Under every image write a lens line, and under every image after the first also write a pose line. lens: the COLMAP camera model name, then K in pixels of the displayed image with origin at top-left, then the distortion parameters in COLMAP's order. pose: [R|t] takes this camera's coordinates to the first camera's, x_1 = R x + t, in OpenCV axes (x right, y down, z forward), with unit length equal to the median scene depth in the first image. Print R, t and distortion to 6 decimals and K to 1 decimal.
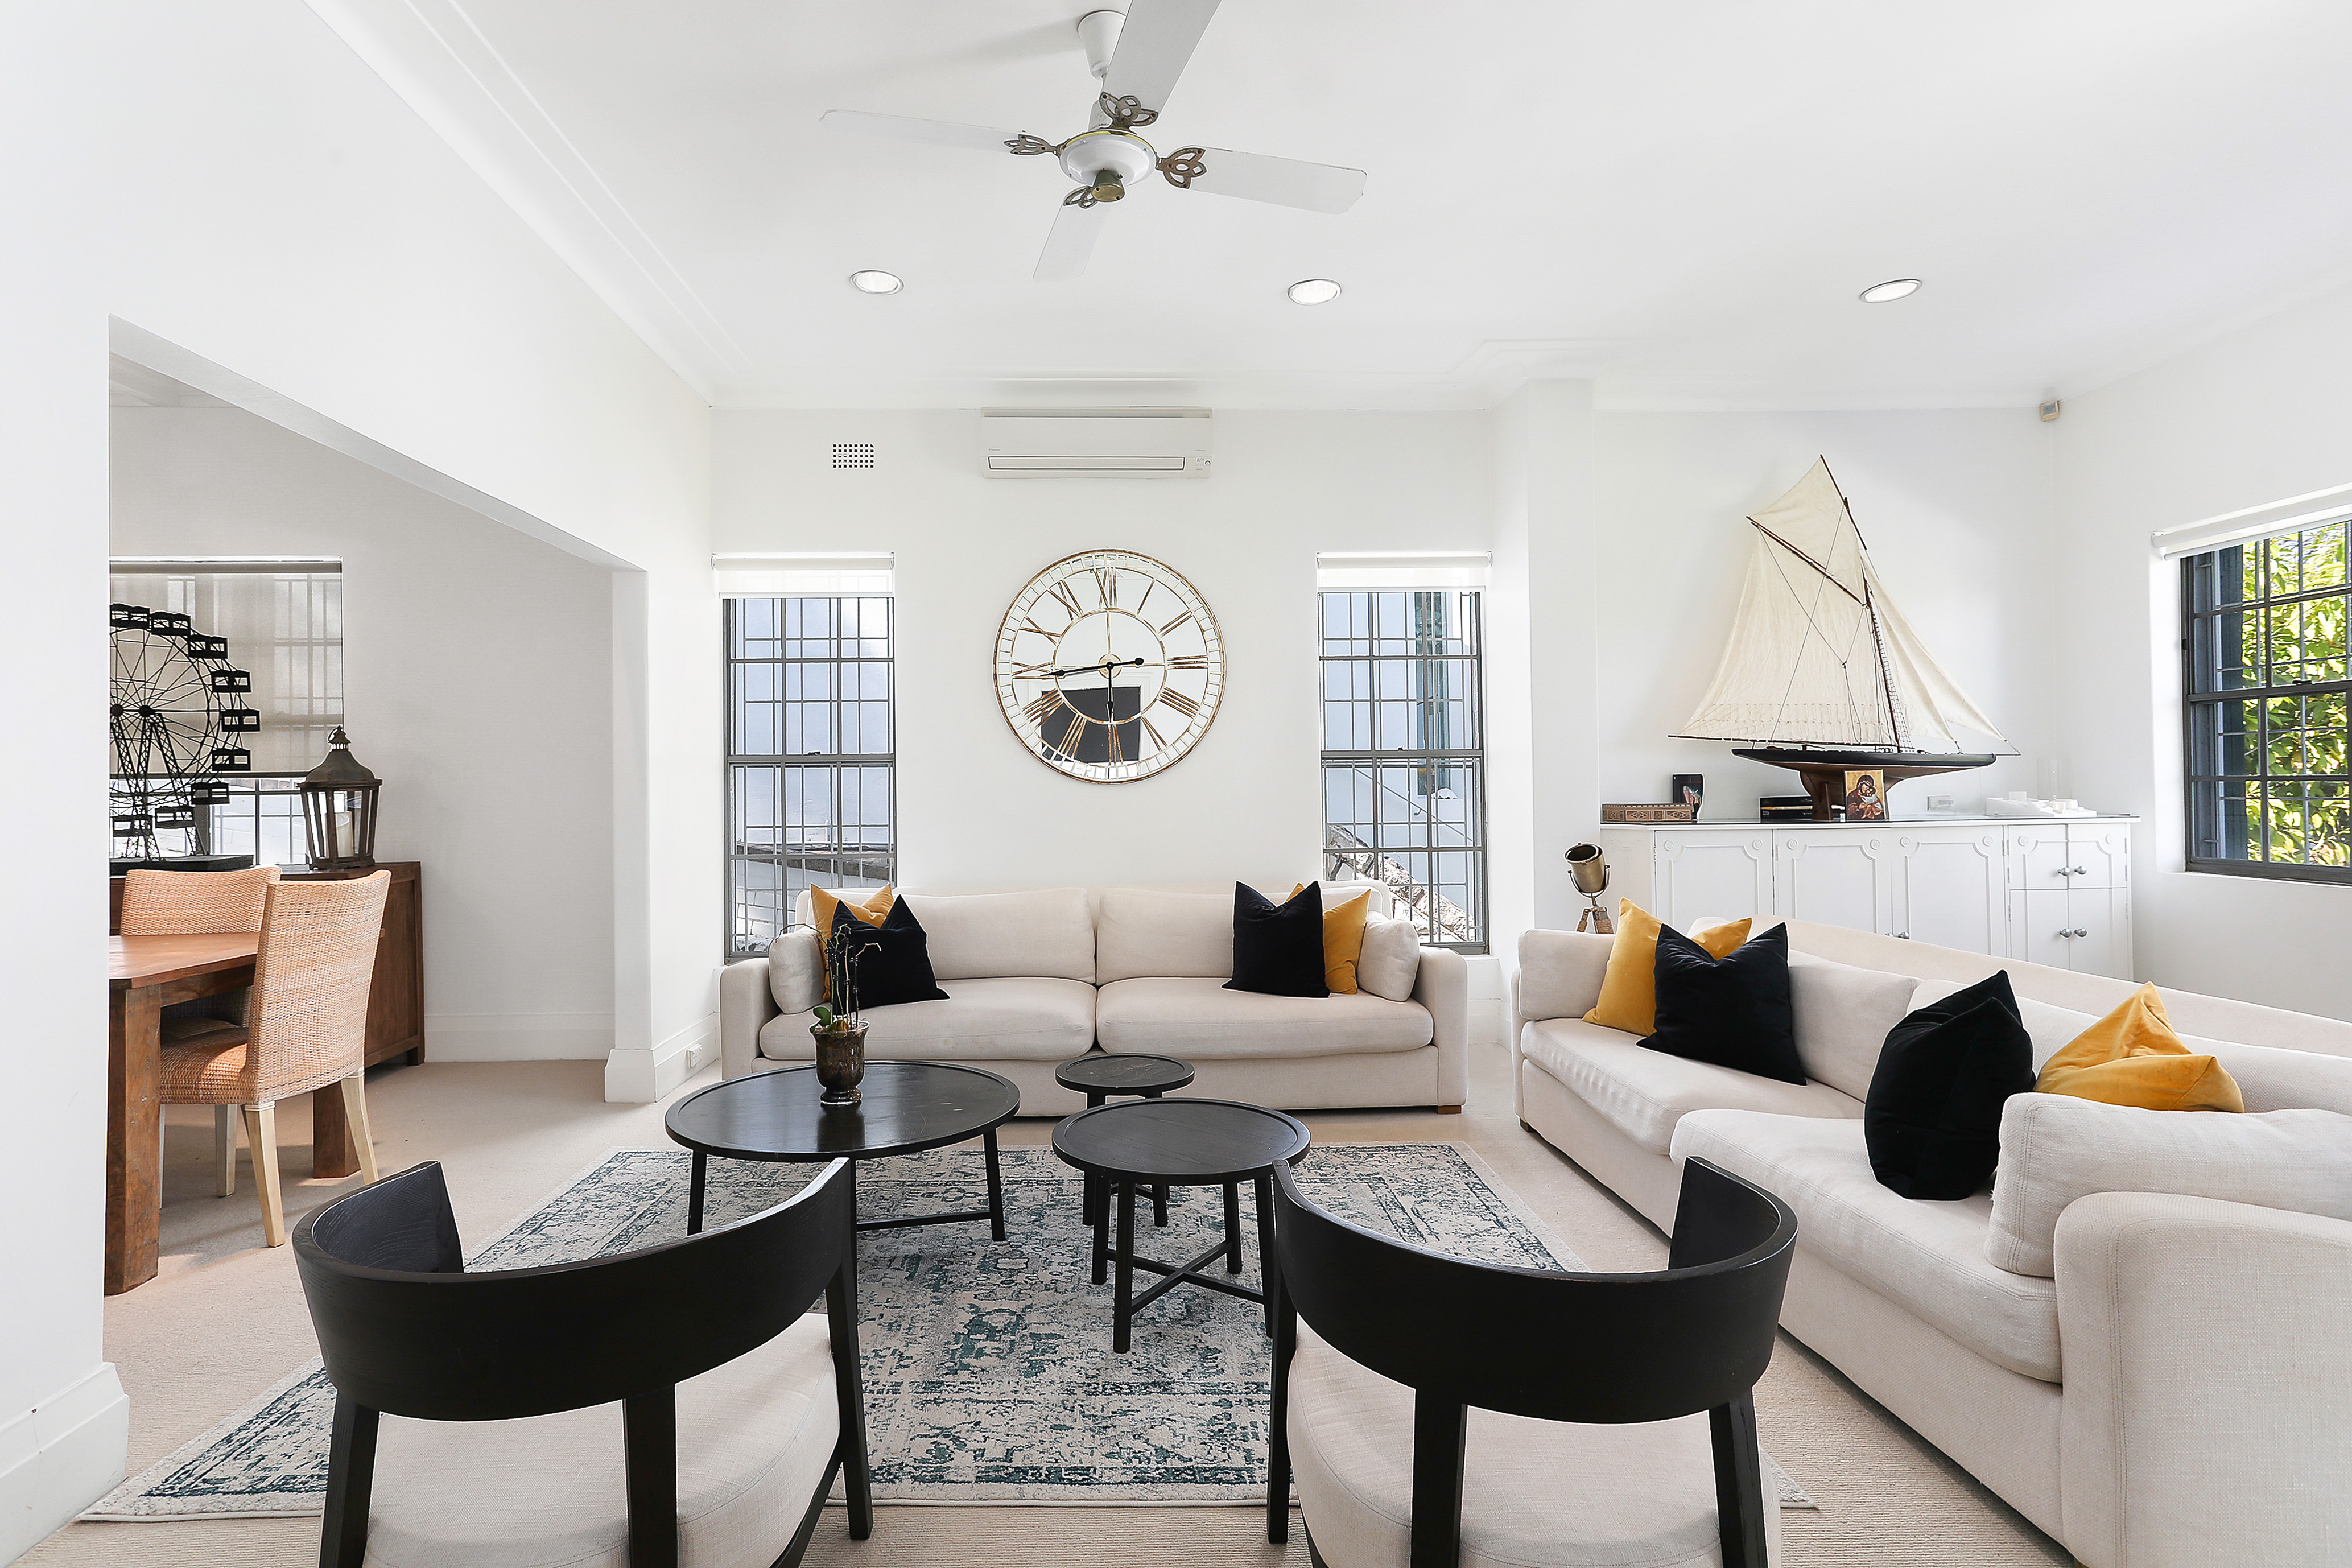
lens RADIAL K [[1163.2, 0, 1160.0], [0, 1163.2, 779.7], [0, 0, 1]] dist [0.005195, 0.000965]
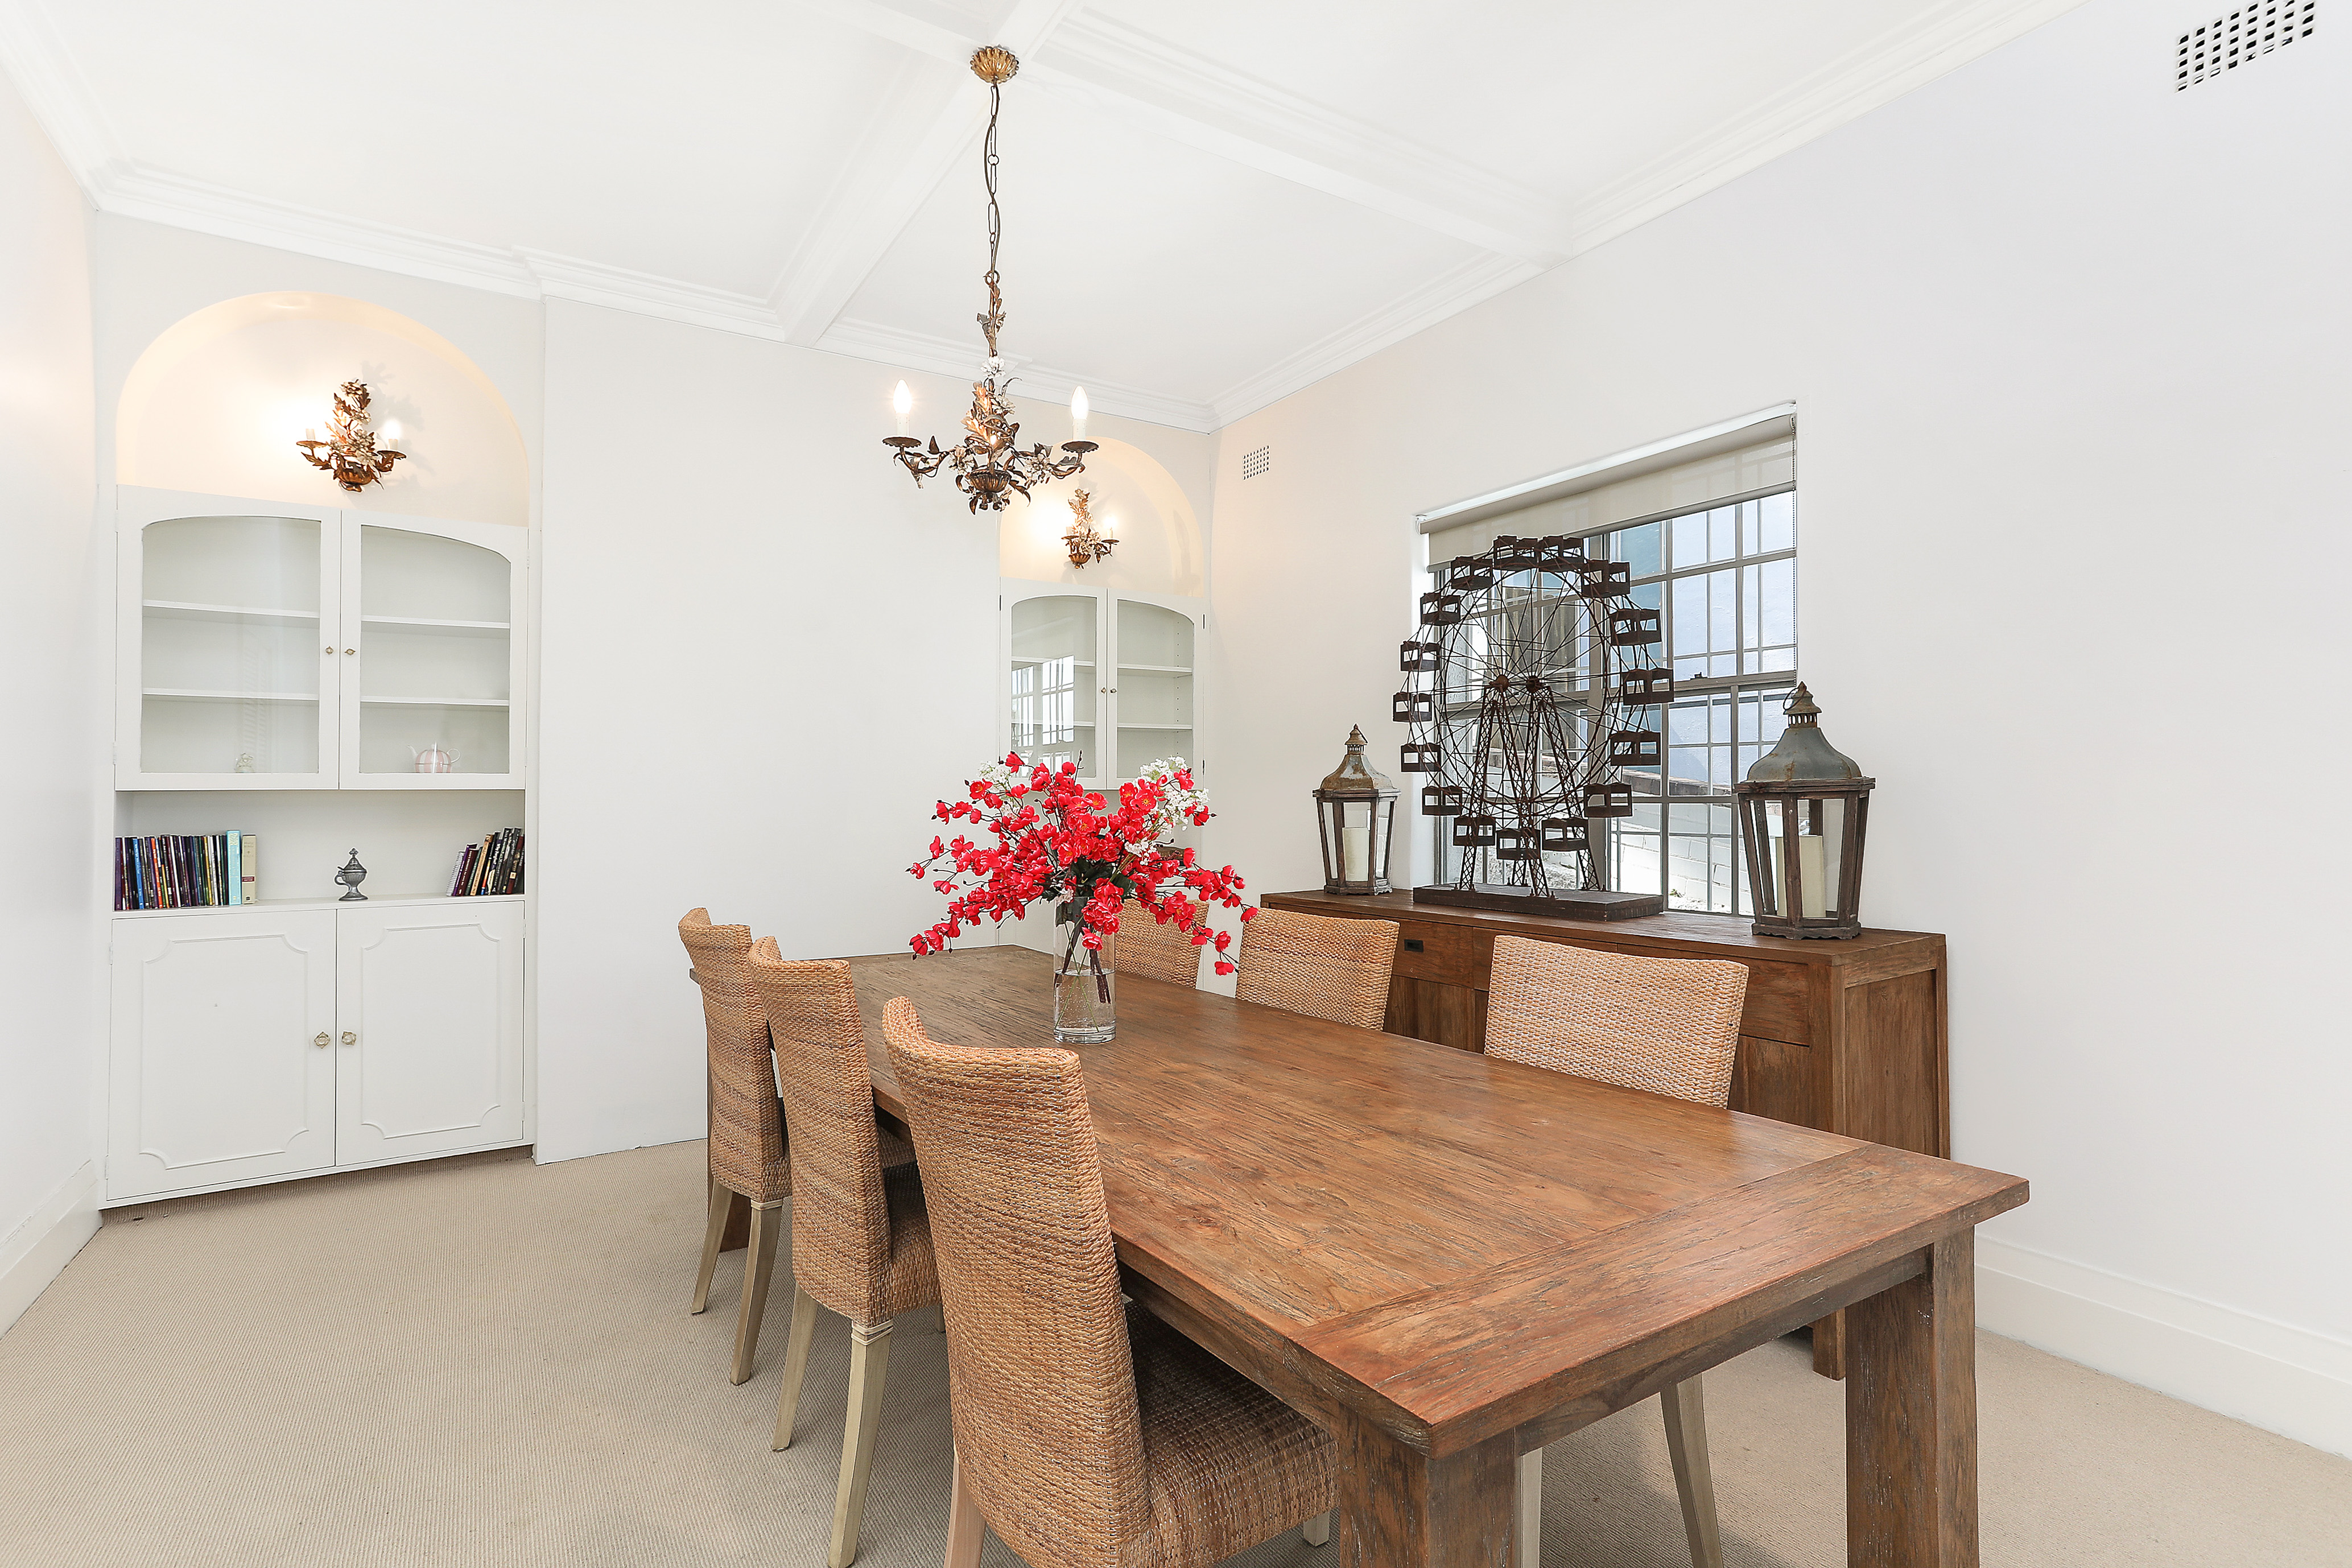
lens RADIAL K [[1163.2, 0, 1169.2], [0, 1163.2, 784.9], [0, 0, 1]] dist [0.005195, 0.000965]
pose [[0.508852, 0.002063, -0.860851, -0.374885], [0.000048, 0.999997, 0.002425, 0.001354], [0.860854, -0.001275, 0.508851, 0.453934]]
